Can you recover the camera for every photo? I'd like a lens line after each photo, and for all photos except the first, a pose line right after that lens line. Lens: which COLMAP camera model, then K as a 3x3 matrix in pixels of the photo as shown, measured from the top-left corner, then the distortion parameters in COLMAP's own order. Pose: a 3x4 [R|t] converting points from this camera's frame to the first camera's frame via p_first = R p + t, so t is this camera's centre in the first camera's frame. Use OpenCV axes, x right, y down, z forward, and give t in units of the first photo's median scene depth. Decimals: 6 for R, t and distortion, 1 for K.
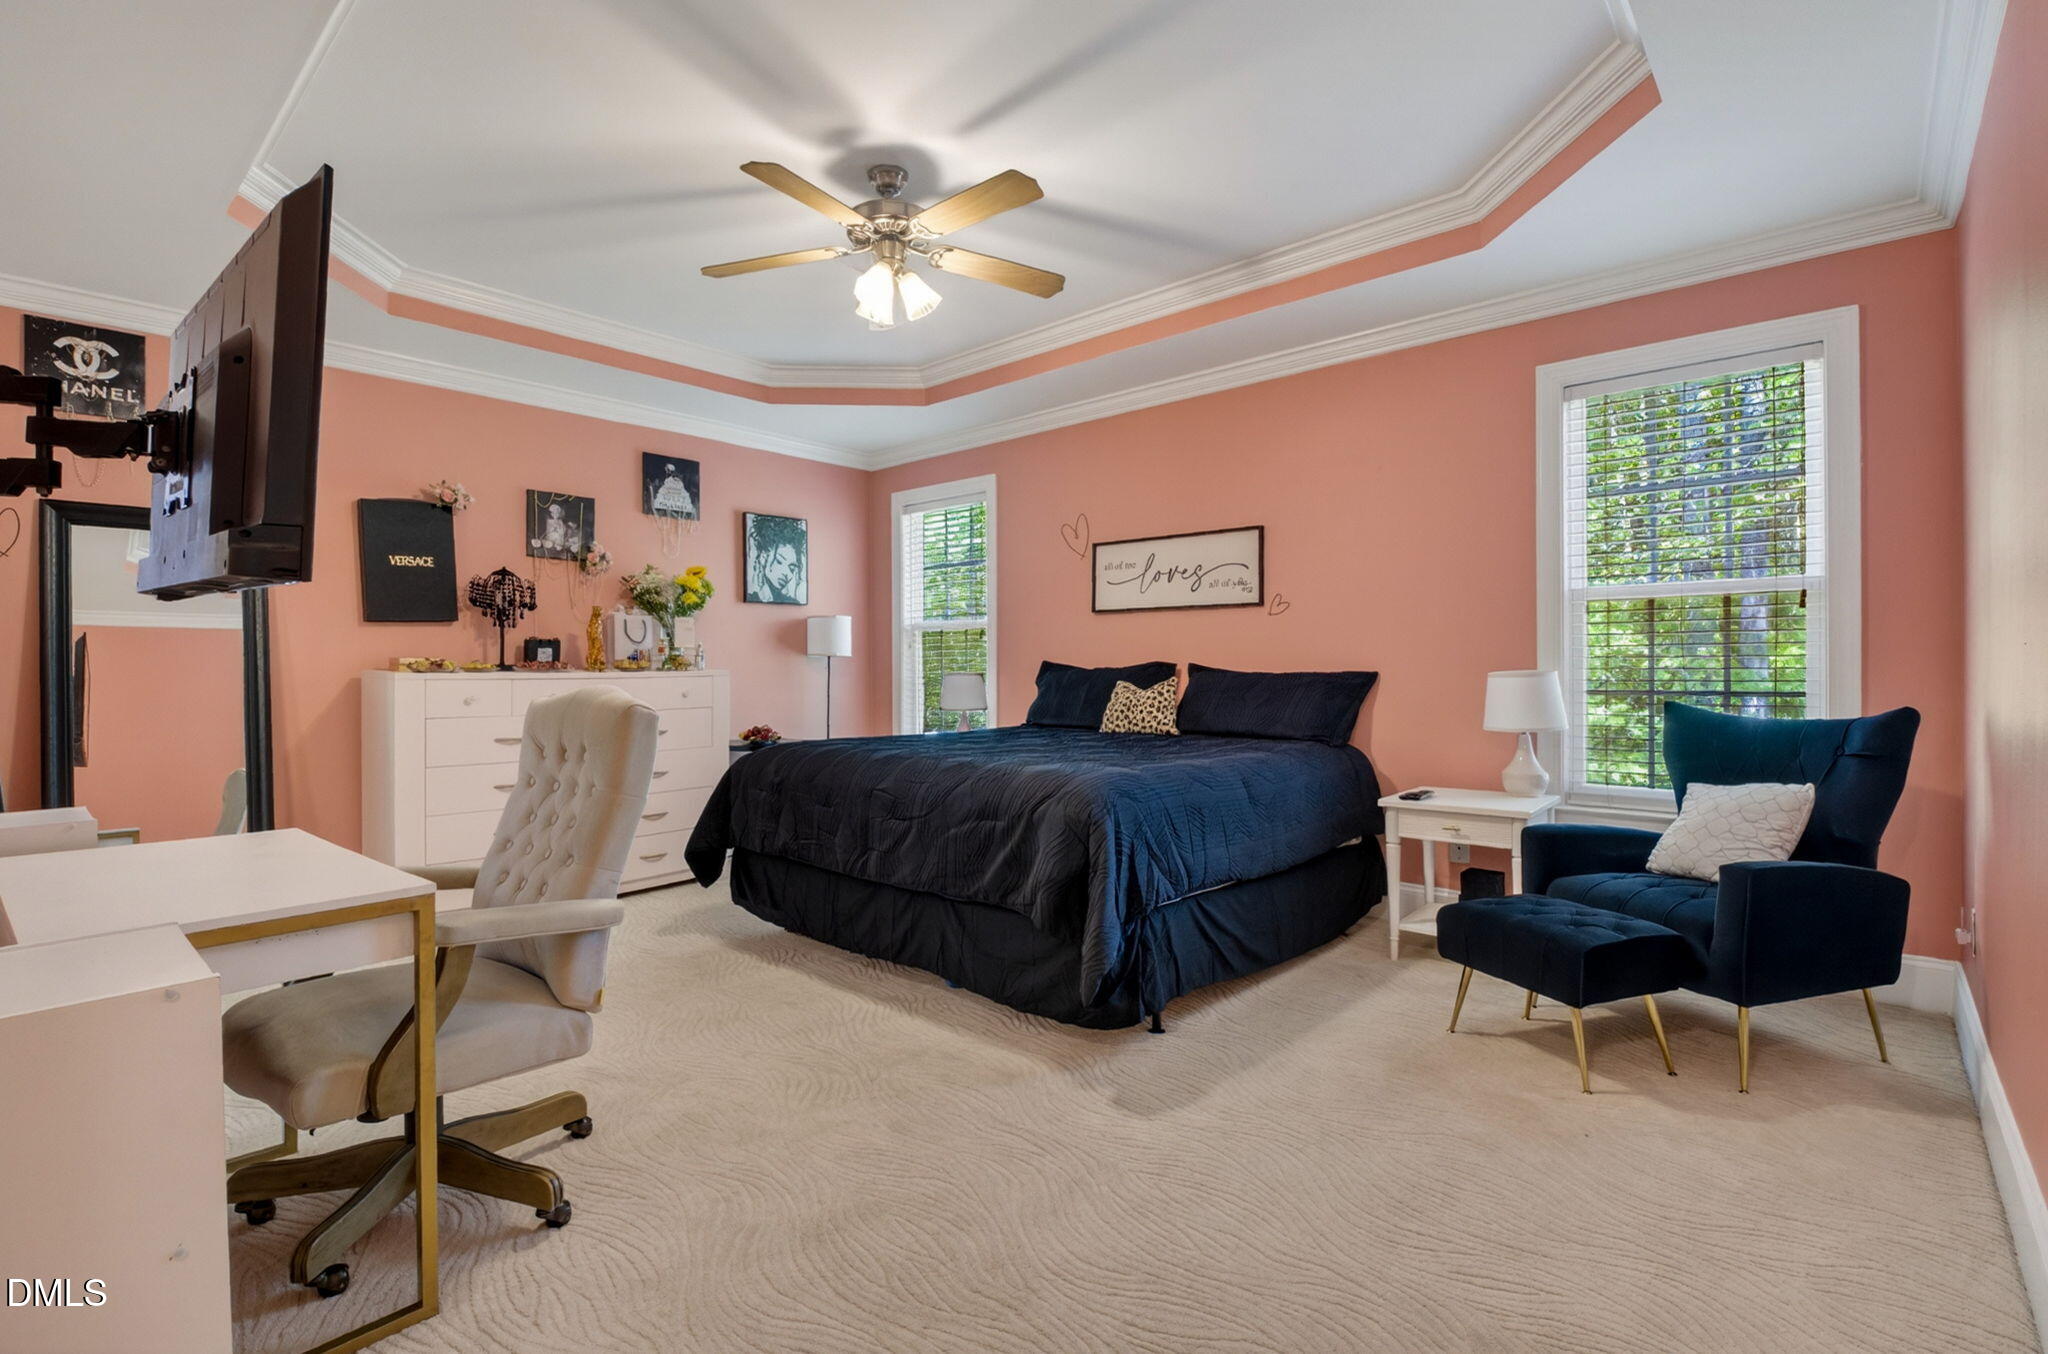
lens RADIAL K [[918.5, 0, 1011.9], [0, 918.5, 677.5], [0, 0, 1]] dist [0.001199, -0.006992]
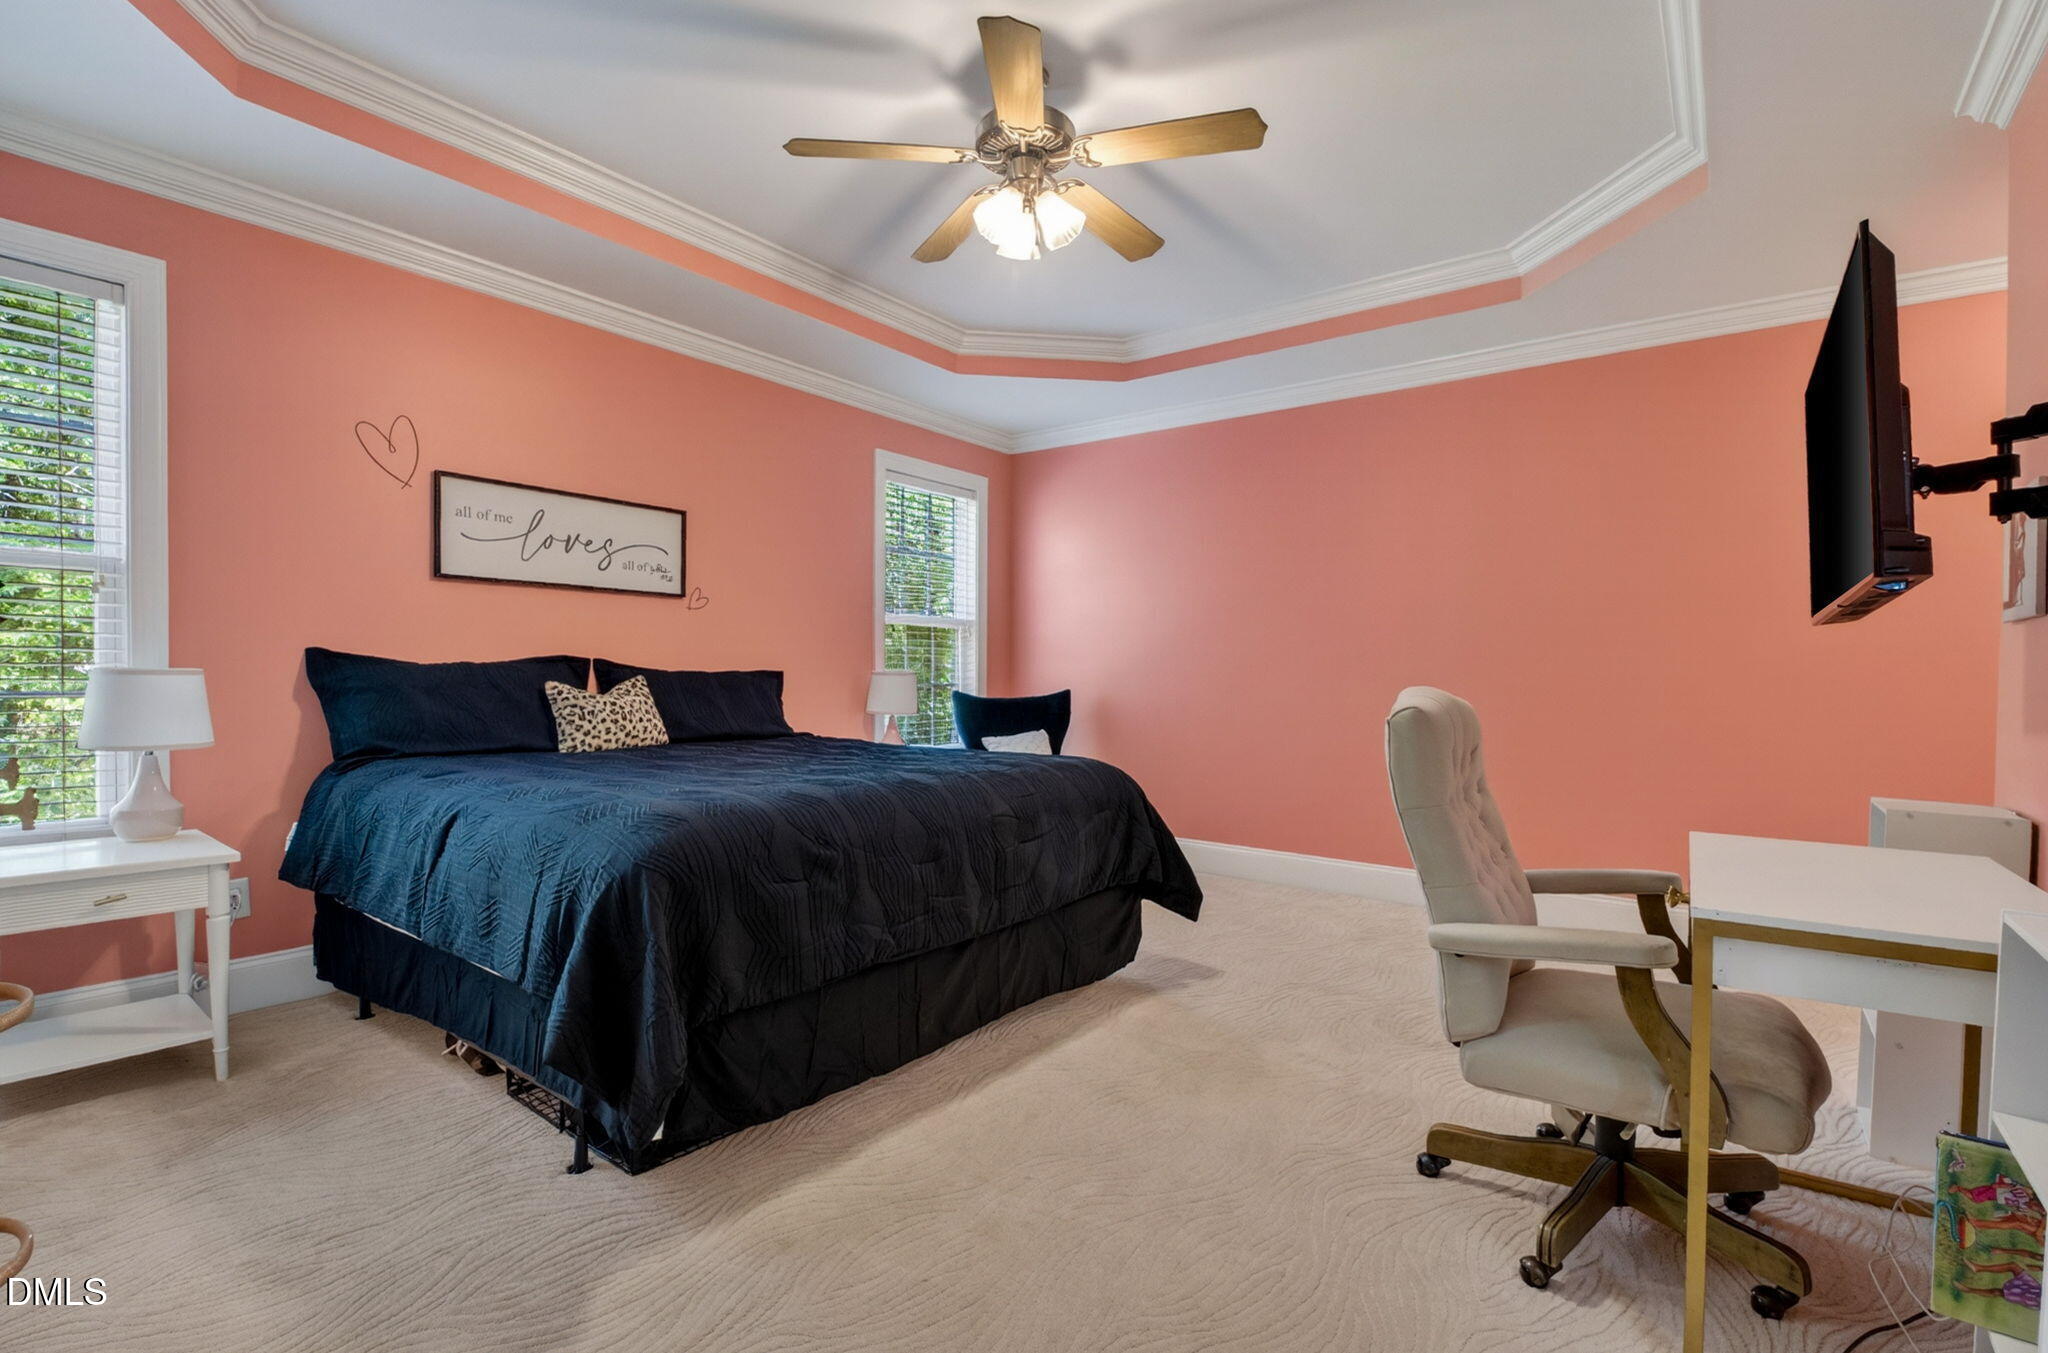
lens RADIAL K [[918.5, 0, 1010.3], [0, 918.5, 688.0], [0, 0, 1]] dist [0.001199, -0.006992]
pose [[-0.052658, -0.014947, 0.998501, -0.647978], [0.001355, 0.999886, 0.015039, -0.001489], [-0.998612, 0.002145, -0.052632, 0.701672]]
